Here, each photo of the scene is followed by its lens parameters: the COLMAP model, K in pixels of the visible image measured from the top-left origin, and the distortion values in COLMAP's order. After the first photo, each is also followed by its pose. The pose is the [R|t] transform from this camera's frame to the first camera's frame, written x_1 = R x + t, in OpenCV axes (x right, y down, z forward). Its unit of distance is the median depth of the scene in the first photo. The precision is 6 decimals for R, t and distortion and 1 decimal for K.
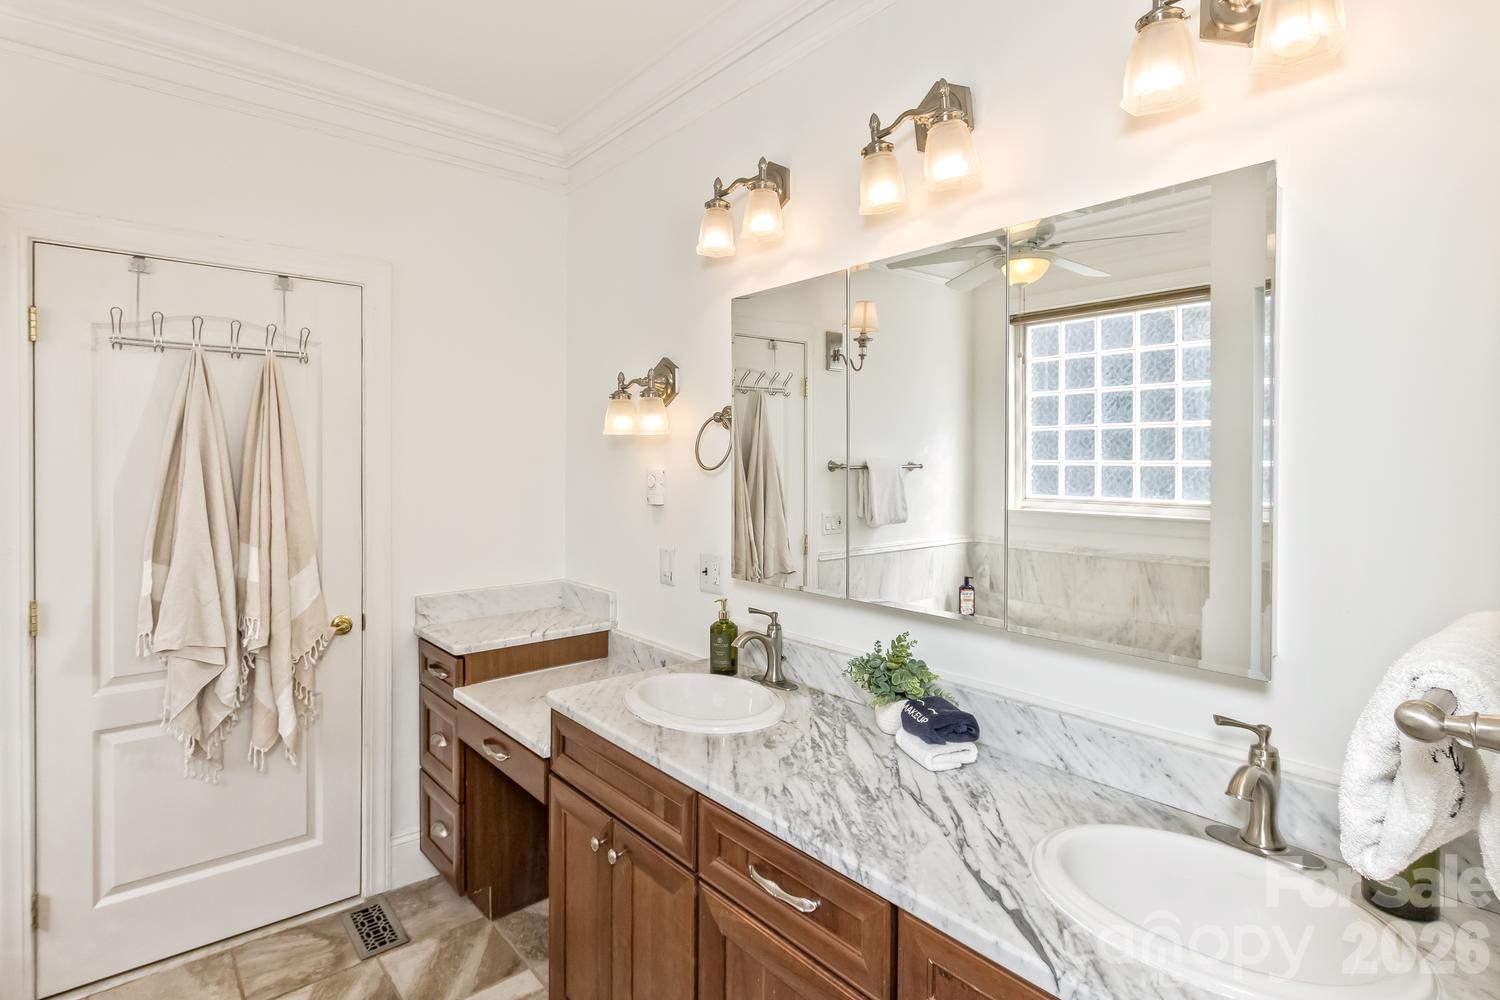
lens RADIAL K [[762.7, 0, 772.1], [0, 762.7, 464.8], [0, 0, 1]] dist [0.000353, -0.000044]
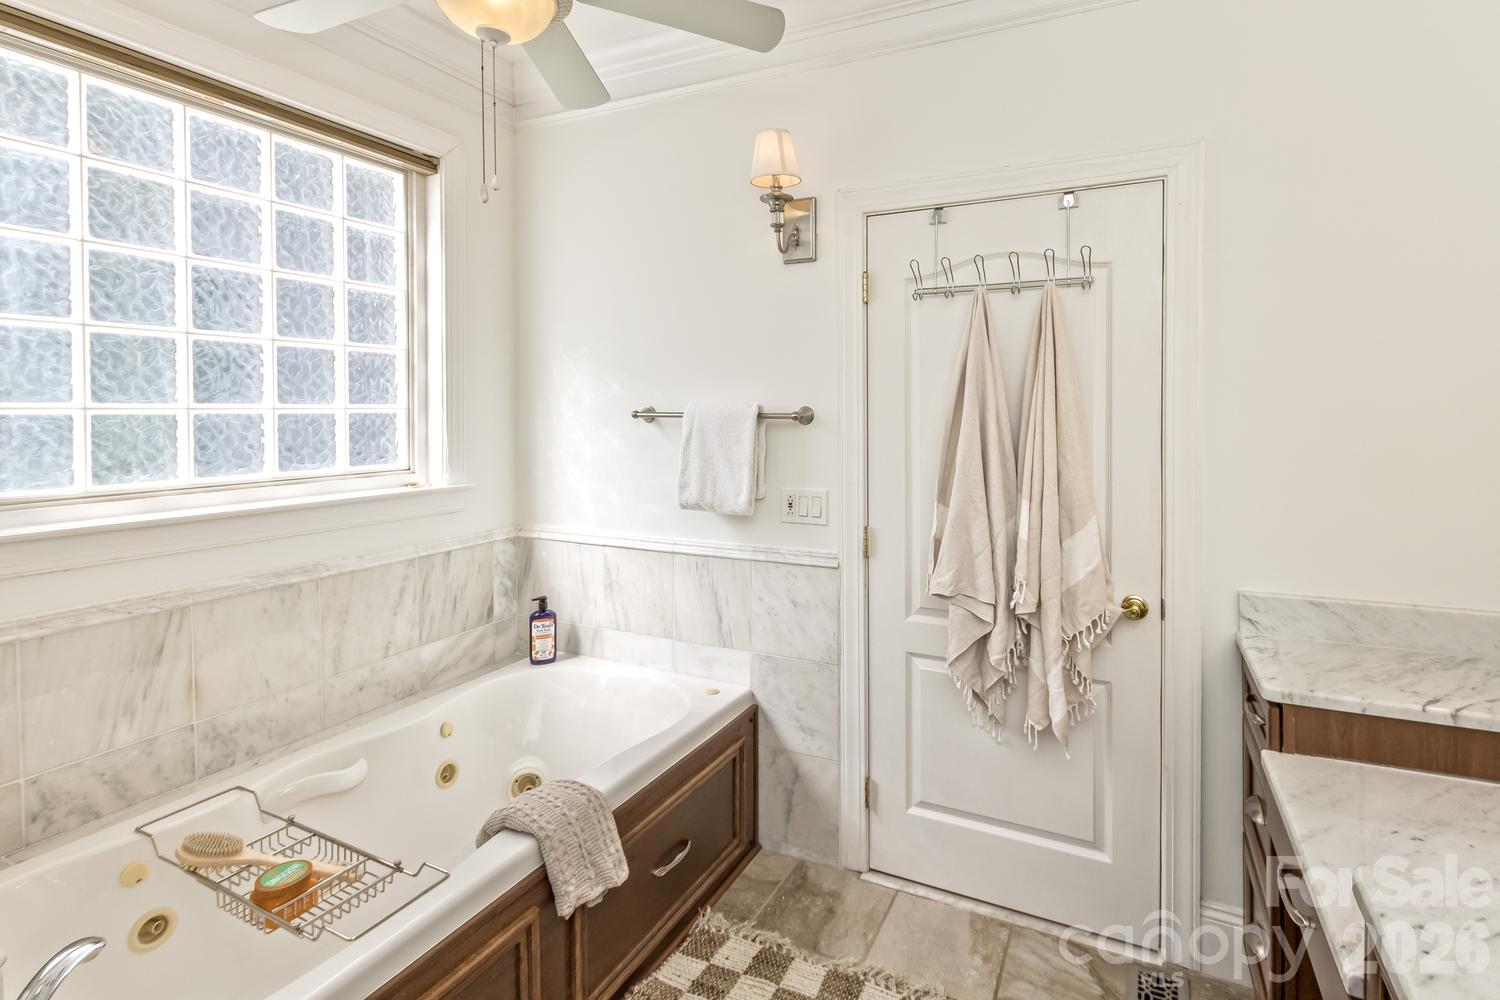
lens RADIAL K [[736.2, 0, 752.4], [0, 736.2, 423.1], [0, 0, 1]] dist [0.015166, -0.000321]
pose [[0.381614, 0.016934, -0.924167, 0.003359], [-0.000315, 0.999834, 0.018191, 0.000373], [0.924322, -0.006651, 0.381556, 0.362165]]
